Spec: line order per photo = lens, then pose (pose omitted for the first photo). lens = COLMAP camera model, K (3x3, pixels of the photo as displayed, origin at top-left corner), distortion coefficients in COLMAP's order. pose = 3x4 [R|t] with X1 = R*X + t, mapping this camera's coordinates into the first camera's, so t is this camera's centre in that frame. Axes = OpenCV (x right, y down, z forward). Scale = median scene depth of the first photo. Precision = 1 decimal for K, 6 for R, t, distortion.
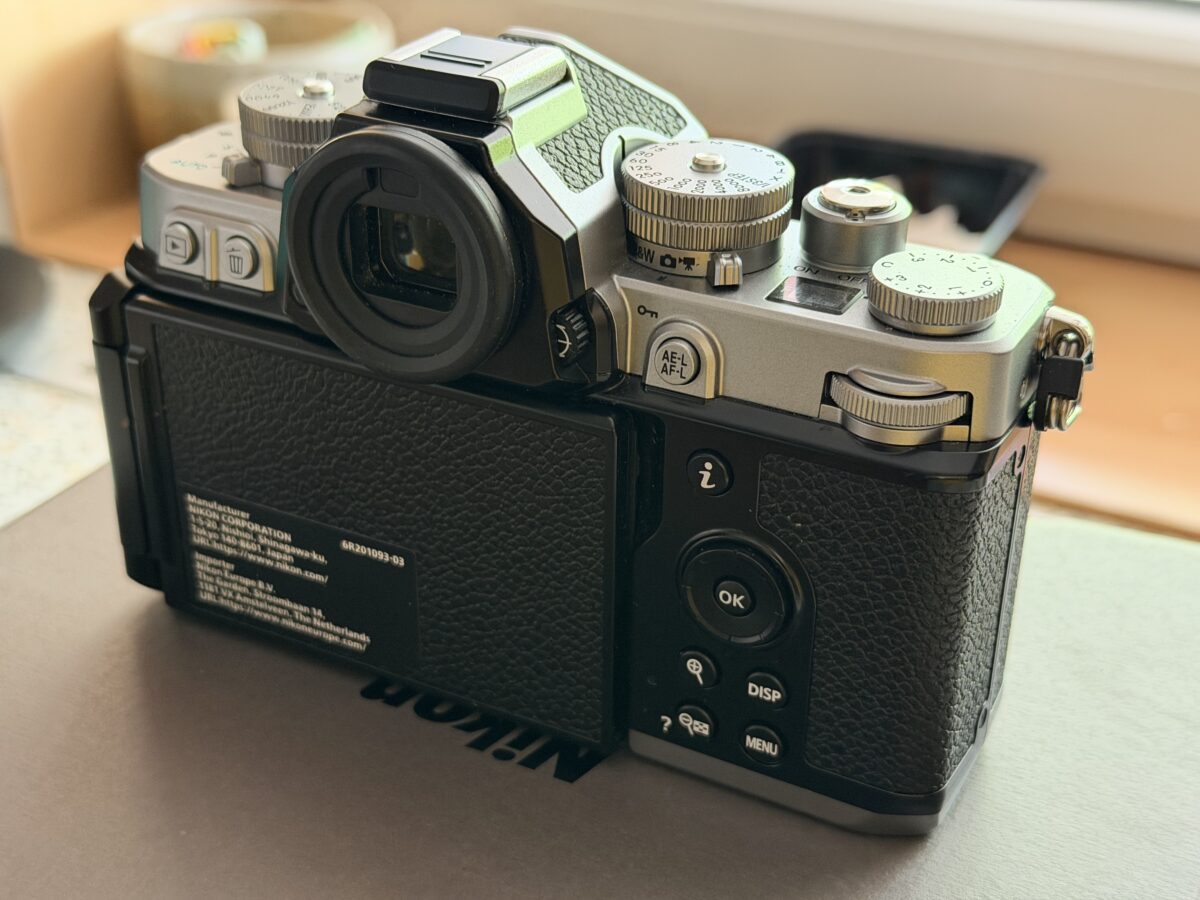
lens RADIAL K [[1745.5, 0, 600.5], [0, 1745.5, 443.5], [0, 0, 1]] dist [0.143424, 0.000000]
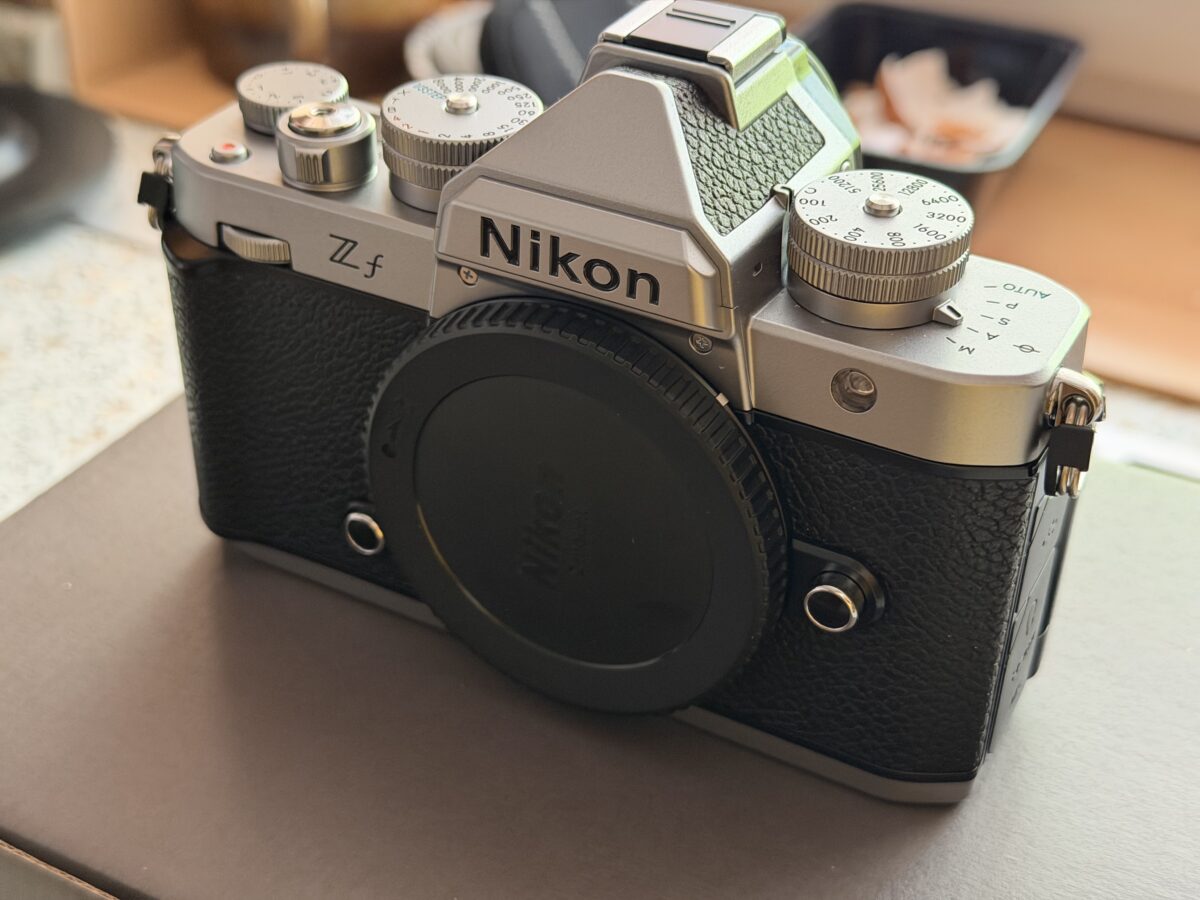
lens RADIAL K [[1745.5, 0, 596.8], [0, 1745.5, 448.1], [0, 0, 1]] dist [0.143424, 0.000000]
pose [[-0.999784, -0.019934, -0.005866, -0.015558], [-0.014364, 0.459046, 0.888296, -0.874964], [-0.015014, 0.888189, -0.459233, 1.448614]]
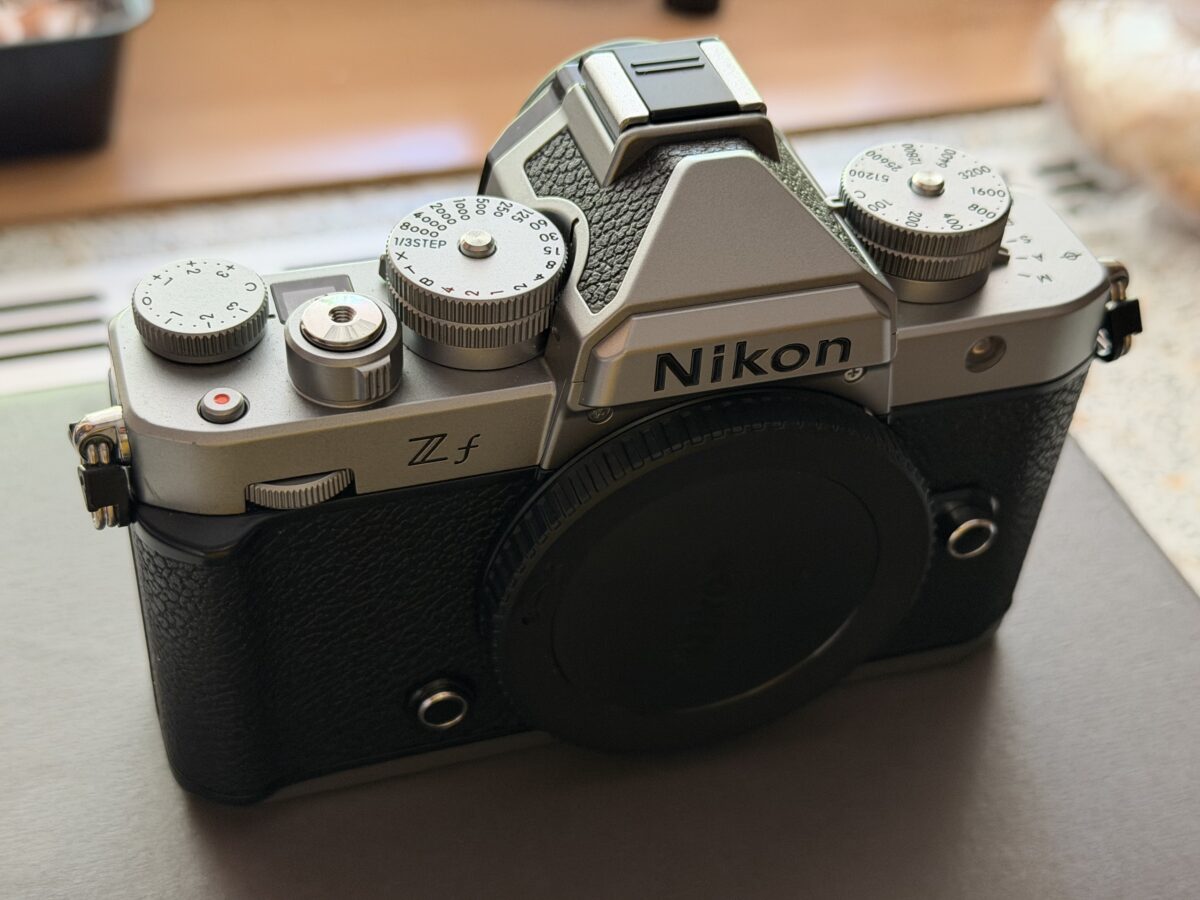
lens RADIAL K [[1745.5, 0, 599.0], [0, 1745.5, 455.9], [0, 0, 1]] dist [0.143424, 0.000000]
pose [[-0.697576, 0.444880, -0.561666, 0.518534], [-0.397726, 0.411612, 0.819994, -0.792791], [0.595987, 0.795397, -0.110190, 1.070160]]
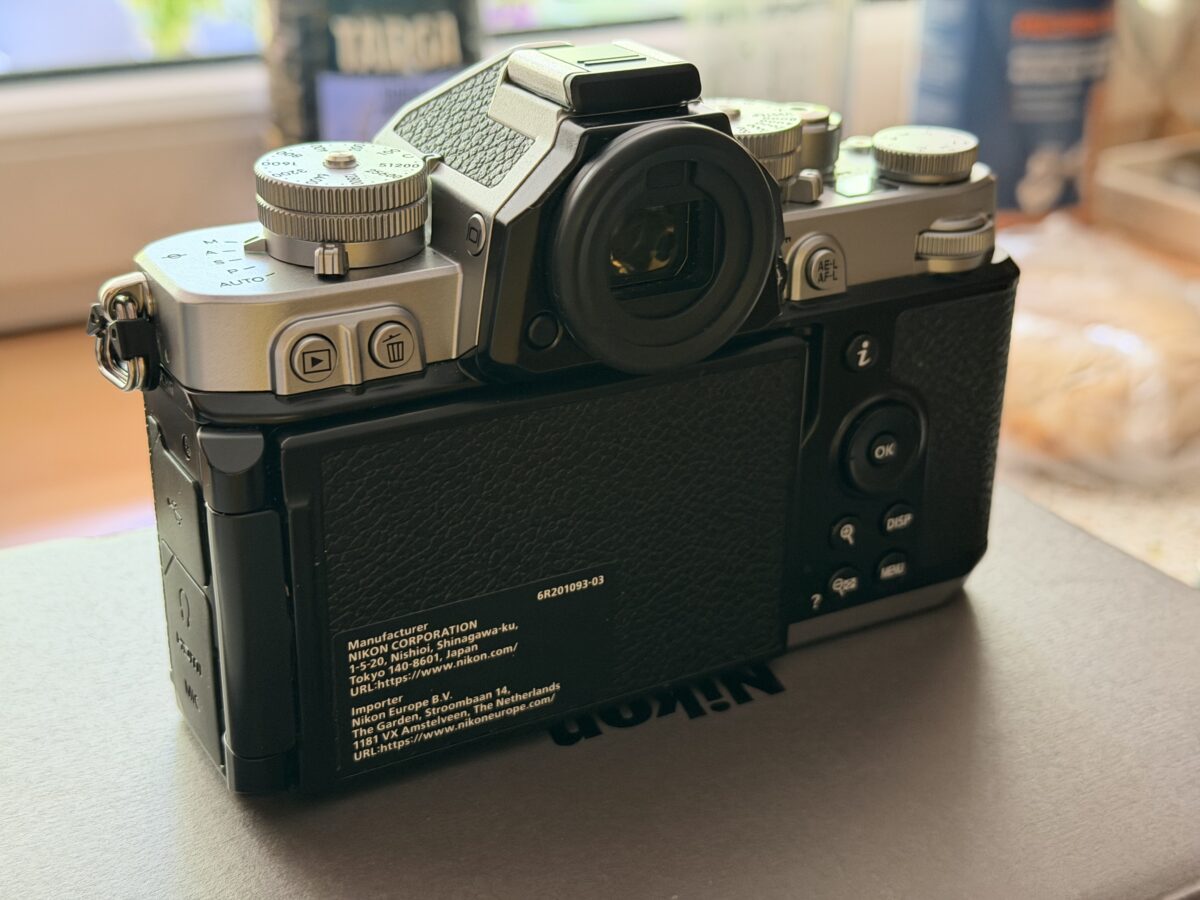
lens RADIAL K [[1745.5, 0, 597.3], [0, 1745.5, 458.5], [0, 0, 1]] dist [0.143424, 0.000000]
pose [[0.536662, -0.348382, 0.768521, -0.819695], [0.394244, 0.908787, 0.136664, -0.126727], [-0.746034, 0.229642, 0.625059, 0.345621]]
